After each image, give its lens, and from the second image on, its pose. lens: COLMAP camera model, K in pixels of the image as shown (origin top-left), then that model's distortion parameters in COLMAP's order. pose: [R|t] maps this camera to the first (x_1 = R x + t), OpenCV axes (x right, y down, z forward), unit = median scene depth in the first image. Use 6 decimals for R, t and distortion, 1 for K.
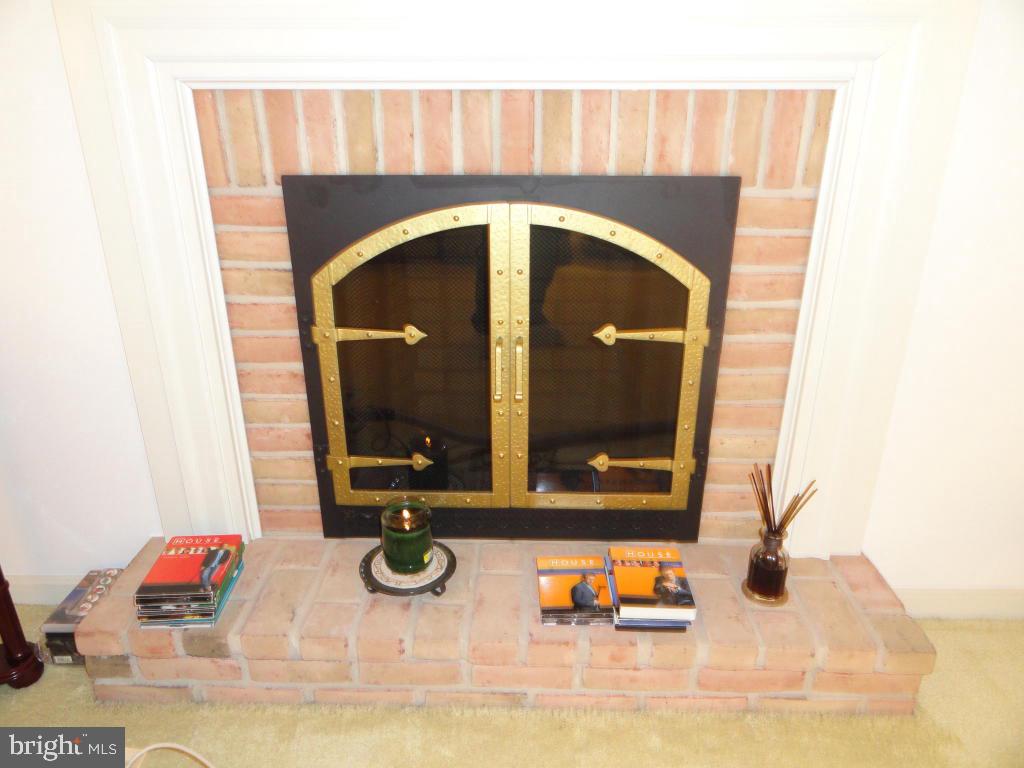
lens RADIAL K [[707.4, 0, 512.1], [0, 707.4, 383.9], [0, 0, 1]] dist [-0.012528, 0.009922]
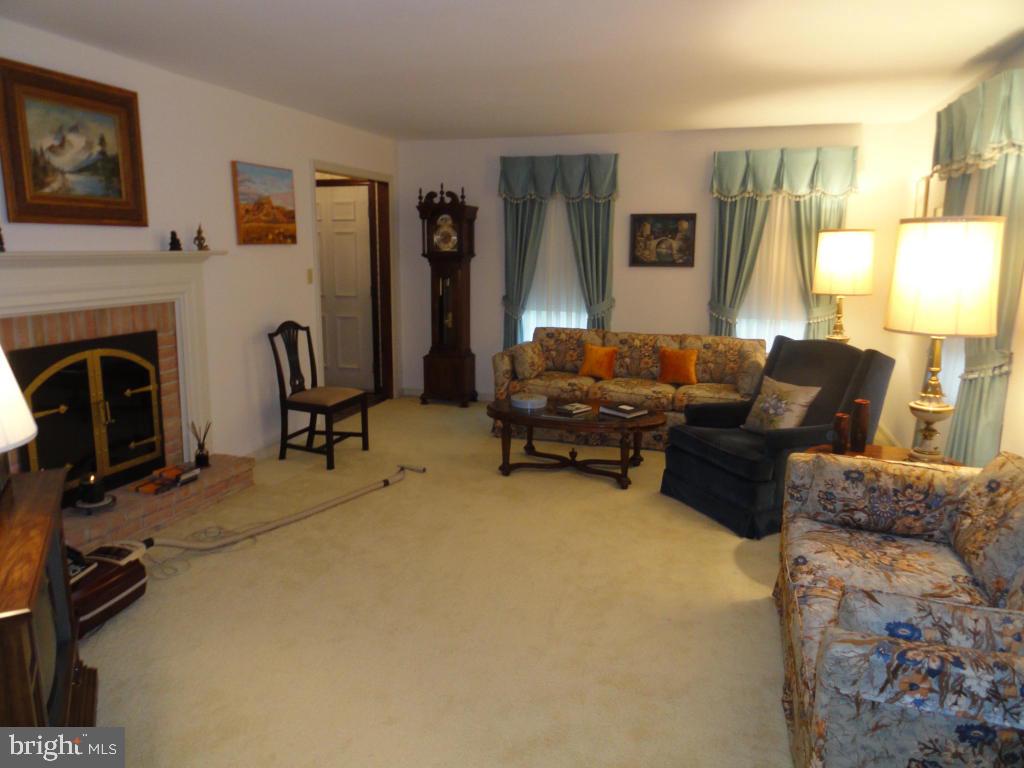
lens RADIAL K [[707.4, 0, 511.9], [0, 707.4, 385.6], [0, 0, 1]] dist [-0.012528, 0.009922]
pose [[0.271516, -0.181137, 0.945235, -2.066052], [0.339863, 0.936901, 0.081915, 0.186126], [-0.900429, 0.299009, 0.315945, -1.189866]]
